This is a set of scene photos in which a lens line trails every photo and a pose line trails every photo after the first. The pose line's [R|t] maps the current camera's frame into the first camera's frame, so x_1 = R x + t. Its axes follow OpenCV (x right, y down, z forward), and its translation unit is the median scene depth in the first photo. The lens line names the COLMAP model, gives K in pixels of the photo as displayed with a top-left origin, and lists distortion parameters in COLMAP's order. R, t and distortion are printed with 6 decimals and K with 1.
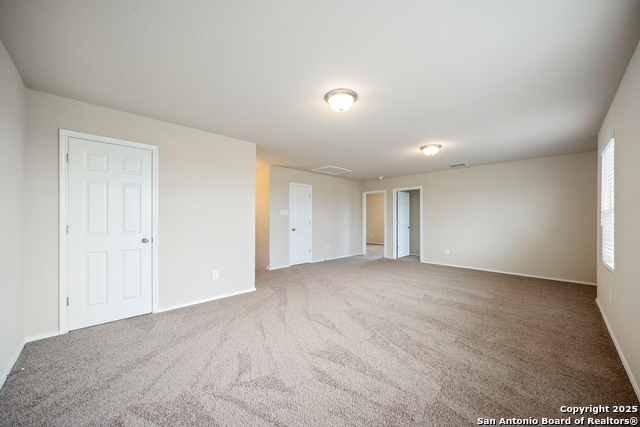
lens RADIAL K [[230.6, 0, 320.4], [0, 230.6, 217.5], [0, 0, 1]] dist [-0.005103, 0.000576]
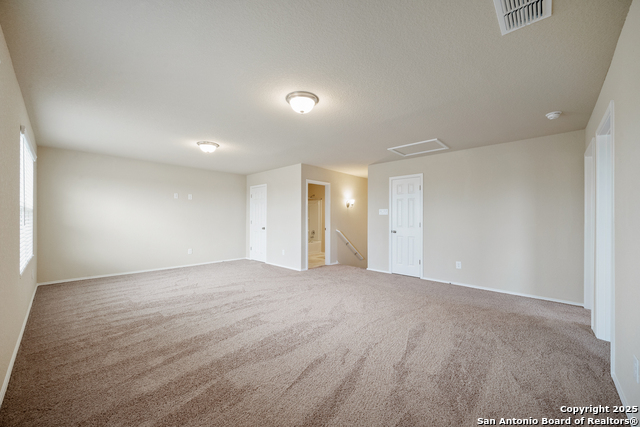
lens RADIAL K [[230.6, 0, 320.5], [0, 230.6, 215.5], [0, 0, 1]] dist [-0.005103, 0.000576]
pose [[0.092932, -0.005777, -0.995656, 0.721930], [0.005282, 0.999972, -0.005309, -0.004471], [0.995658, -0.004765, 0.092960, 0.657231]]
